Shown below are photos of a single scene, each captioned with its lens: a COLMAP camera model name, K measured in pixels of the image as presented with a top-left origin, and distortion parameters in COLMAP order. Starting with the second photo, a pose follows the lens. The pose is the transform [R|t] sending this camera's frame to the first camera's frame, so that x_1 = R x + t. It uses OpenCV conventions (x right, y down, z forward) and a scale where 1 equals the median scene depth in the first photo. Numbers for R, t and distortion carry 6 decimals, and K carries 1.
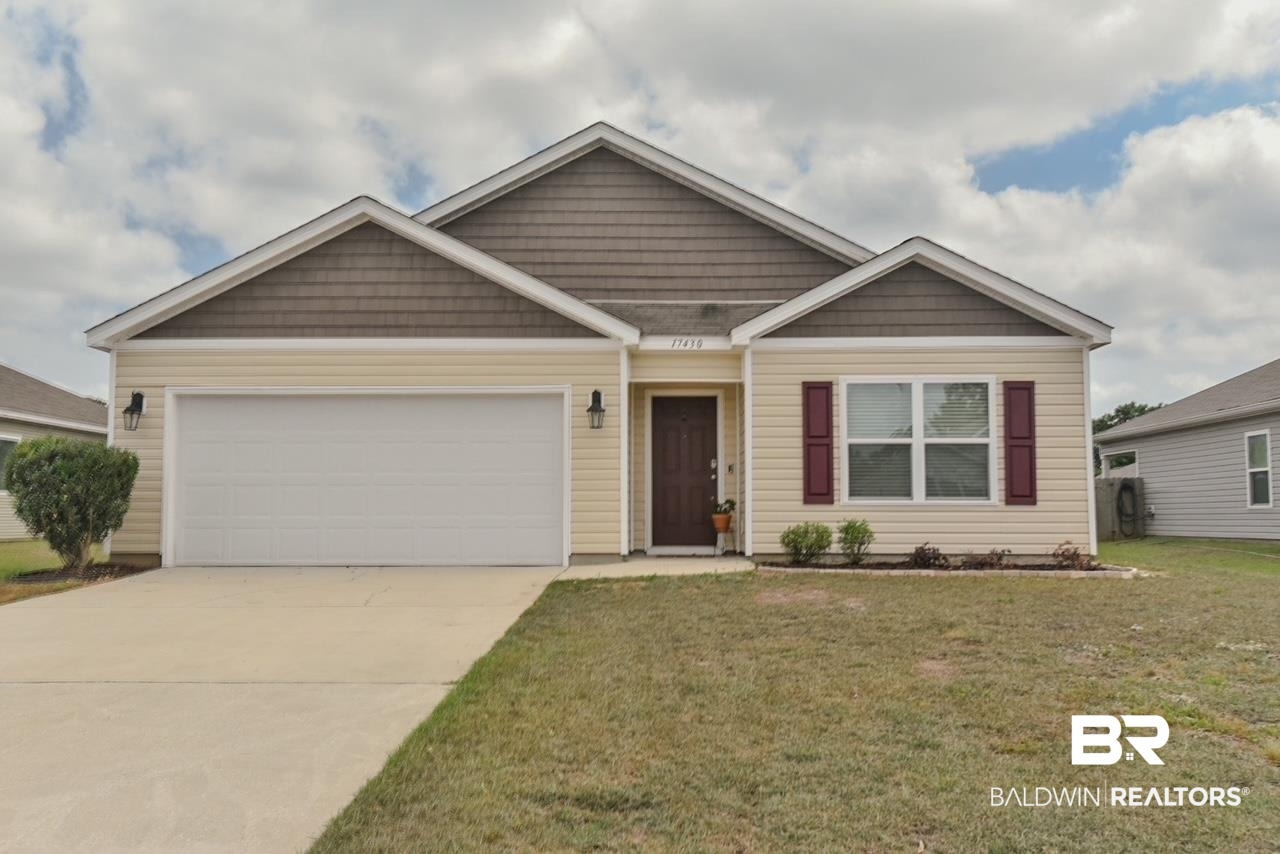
lens RADIAL K [[1154.3, 0, 640.0], [0, 1154.3, 427.0], [0, 0, 1]] dist [0.015079, 0.001313]
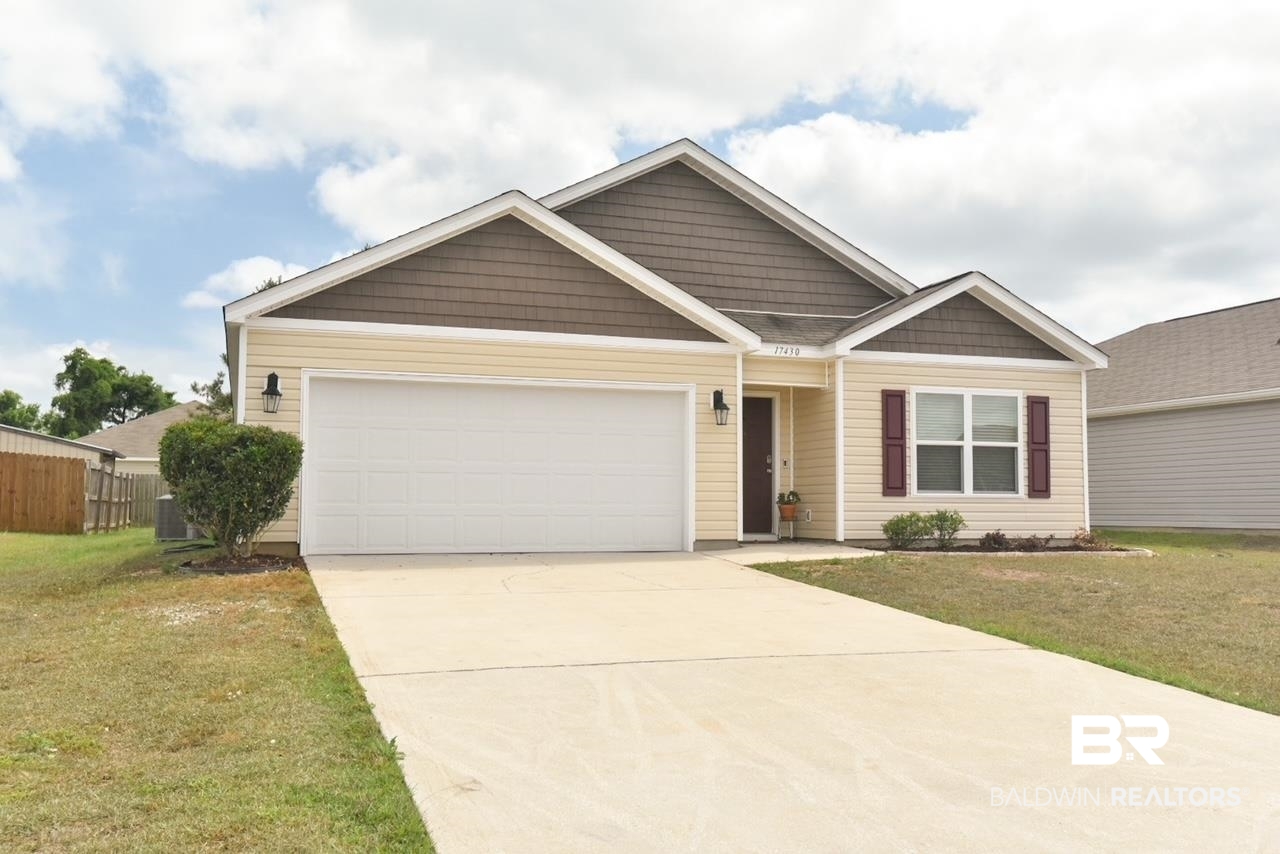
lens RADIAL K [[1154.3, 0, 640.0], [0, 1154.3, 427.0], [0, 0, 1]] dist [0.015079, 0.001313]
pose [[0.939036, 0.027884, 0.342687, -0.478209], [-0.030975, 0.999514, 0.003550, 0.001218], [-0.342421, -0.013948, 0.939443, 0.000470]]
